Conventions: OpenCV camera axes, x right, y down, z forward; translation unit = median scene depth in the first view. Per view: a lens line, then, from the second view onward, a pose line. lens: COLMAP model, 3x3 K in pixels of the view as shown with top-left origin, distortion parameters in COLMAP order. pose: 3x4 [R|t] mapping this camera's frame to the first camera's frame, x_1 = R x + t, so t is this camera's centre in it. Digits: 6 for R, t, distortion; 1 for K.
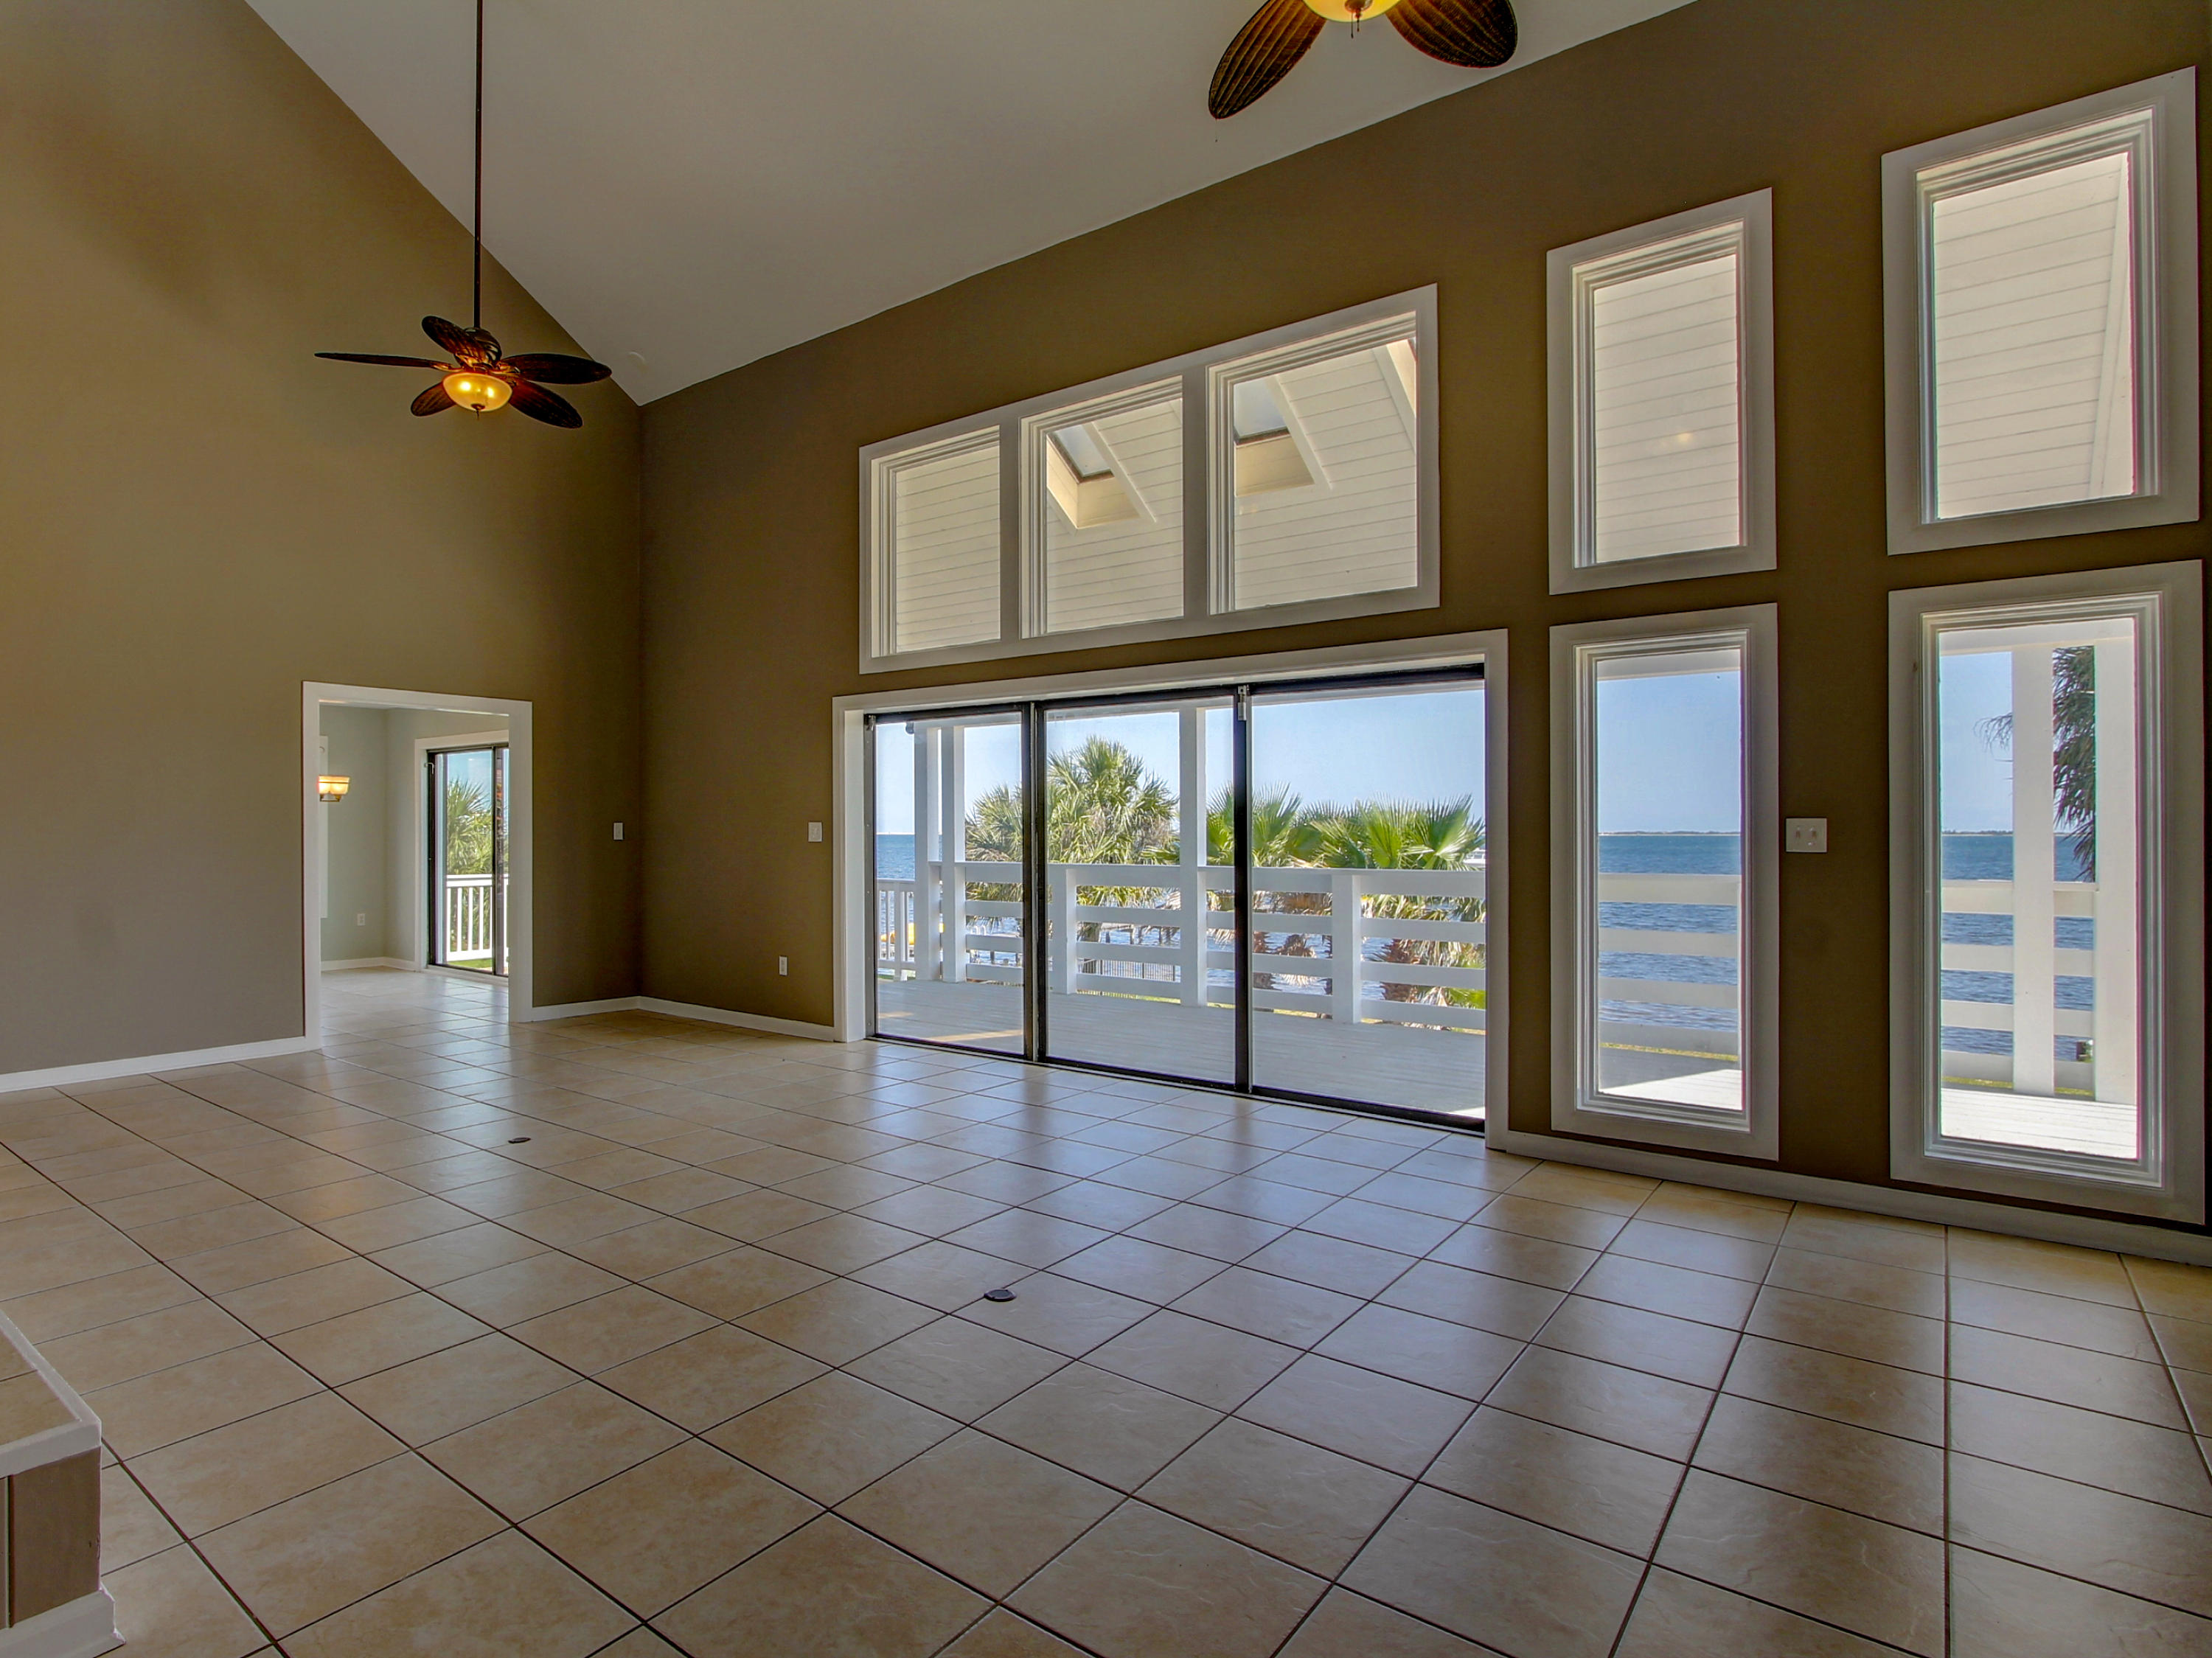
lens RADIAL K [[1188.2, 0, 1010.1], [0, 1188.2, 826.1], [0, 0, 1]] dist [-0.000248, 0.000395]
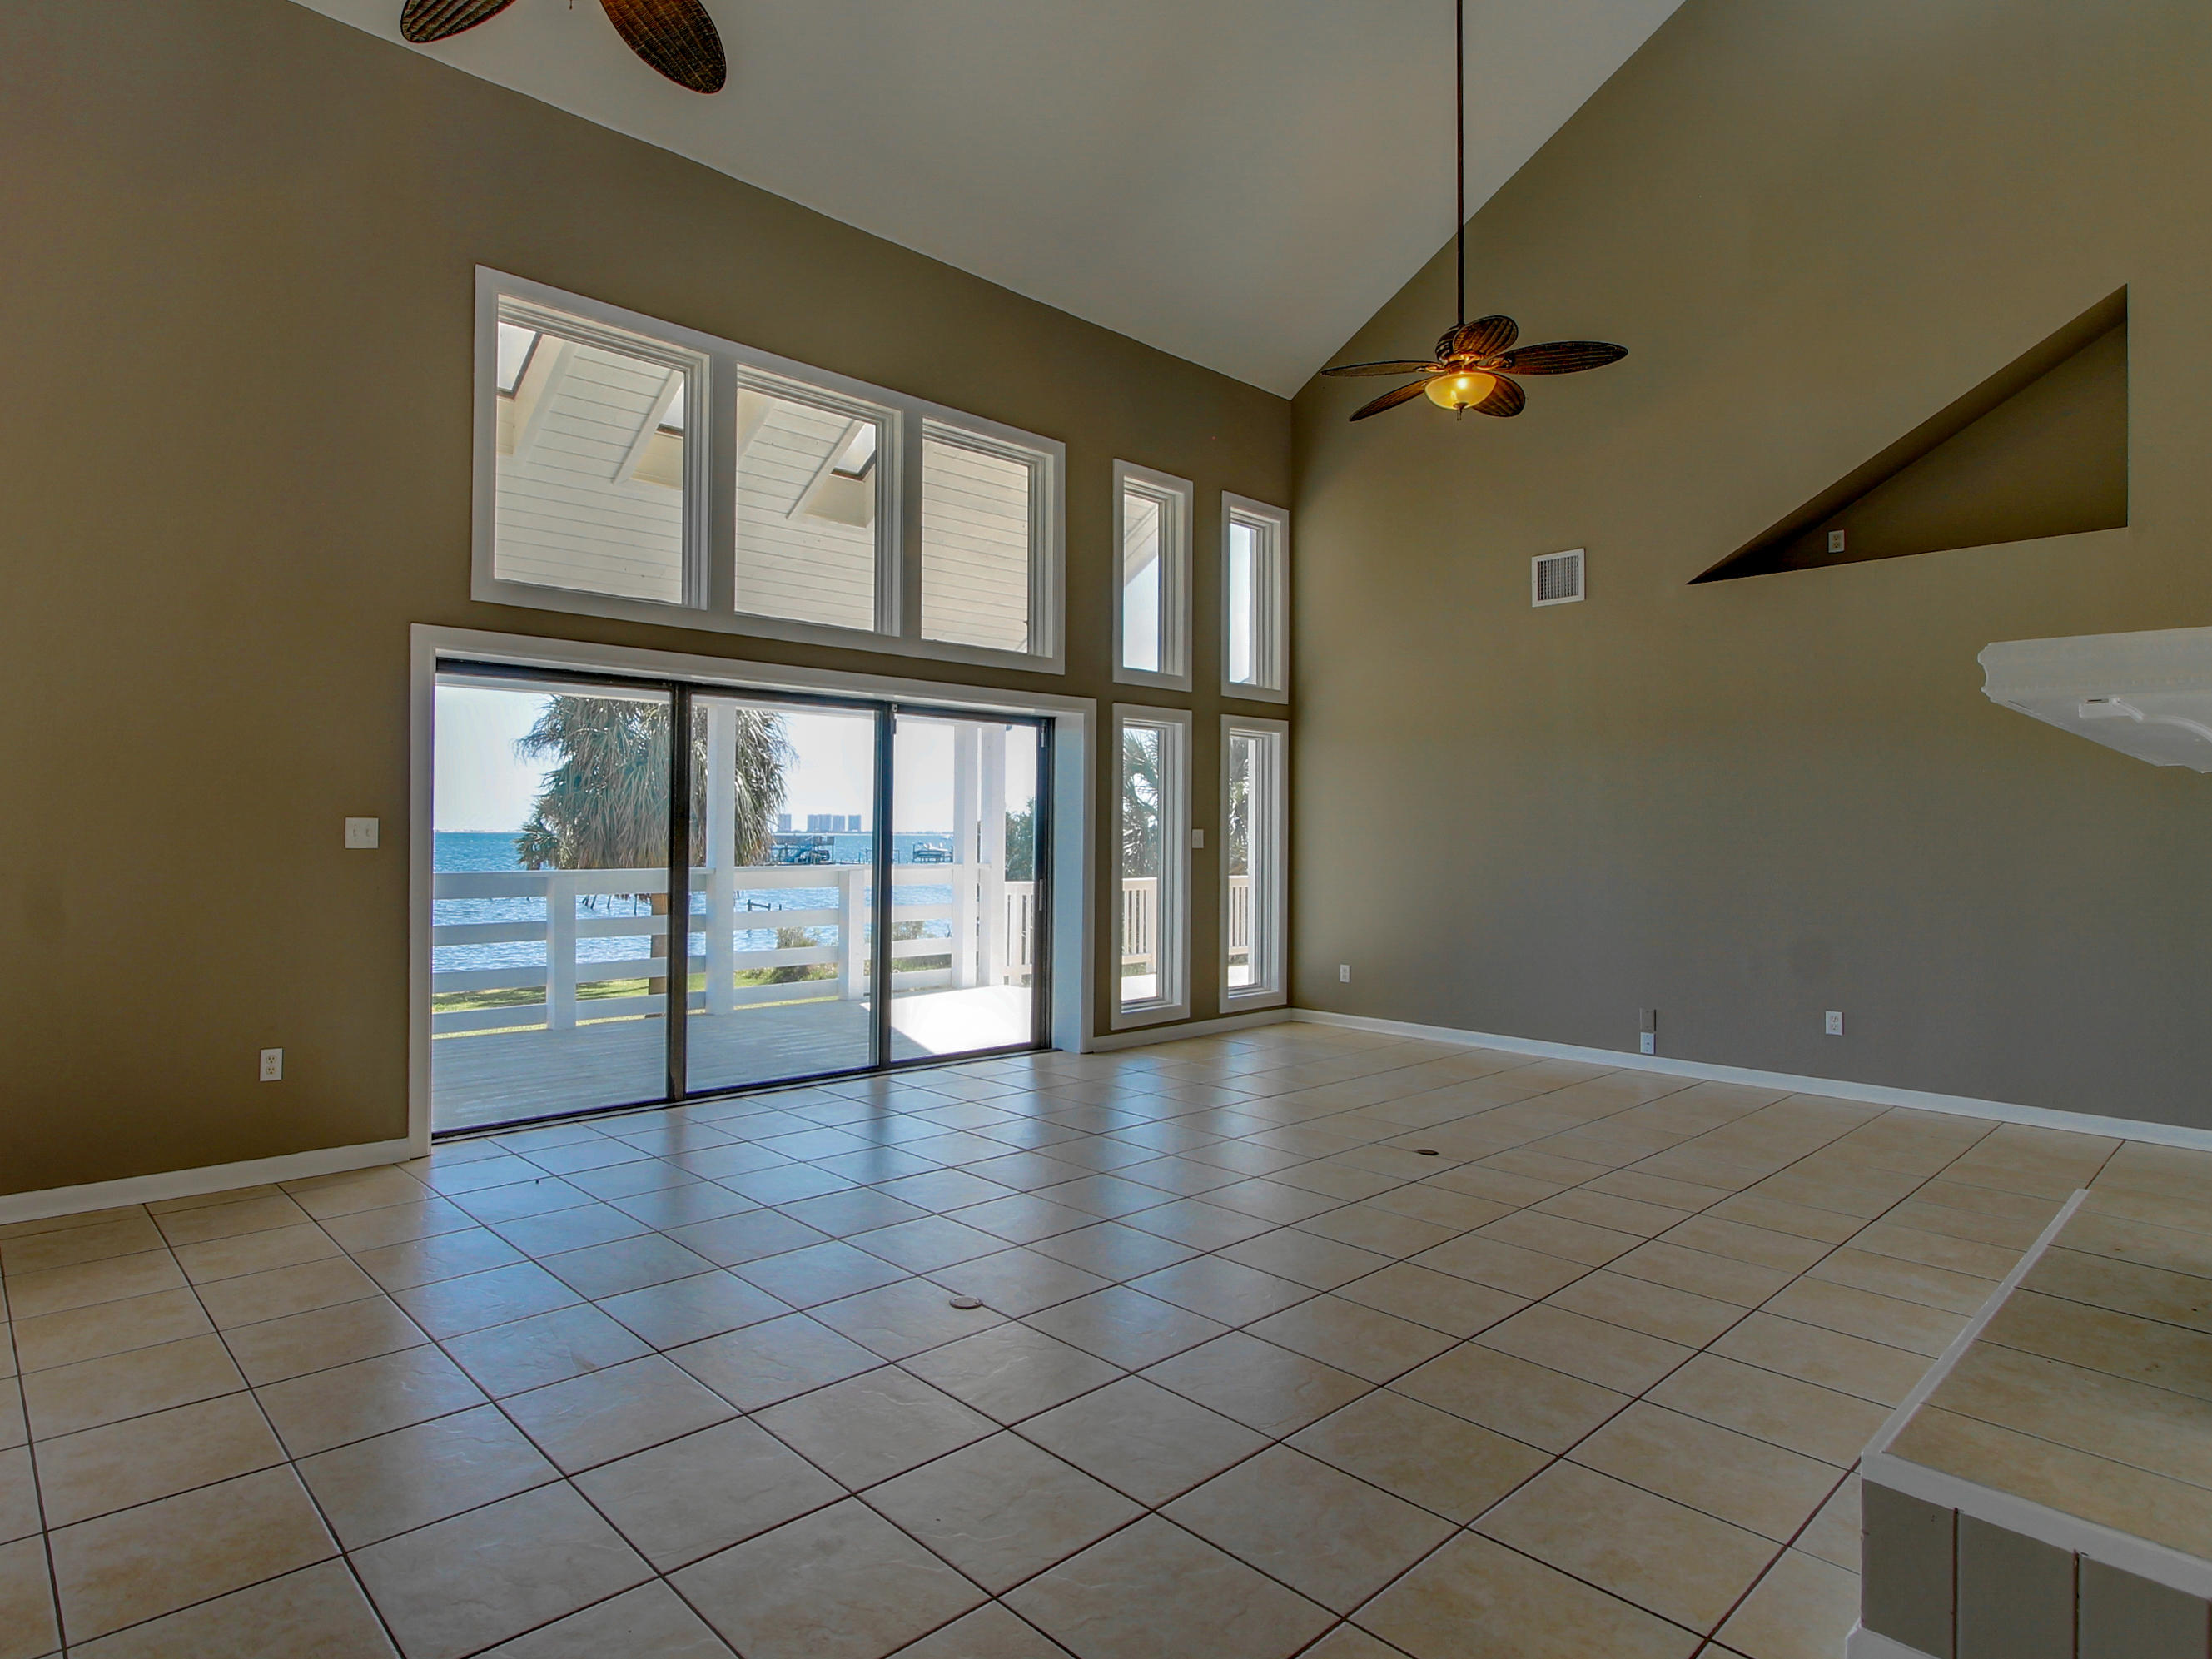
lens RADIAL K [[1188.3, 0, 1010.1], [0, 1188.3, 826.6], [0, 0, 1]] dist [-0.000248, 0.000395]
pose [[0.183051, 0.007469, 0.983075, -0.864233], [-0.011285, 0.999921, -0.005495, 0.001452], [-0.983039, -0.010088, 0.183120, 0.678552]]
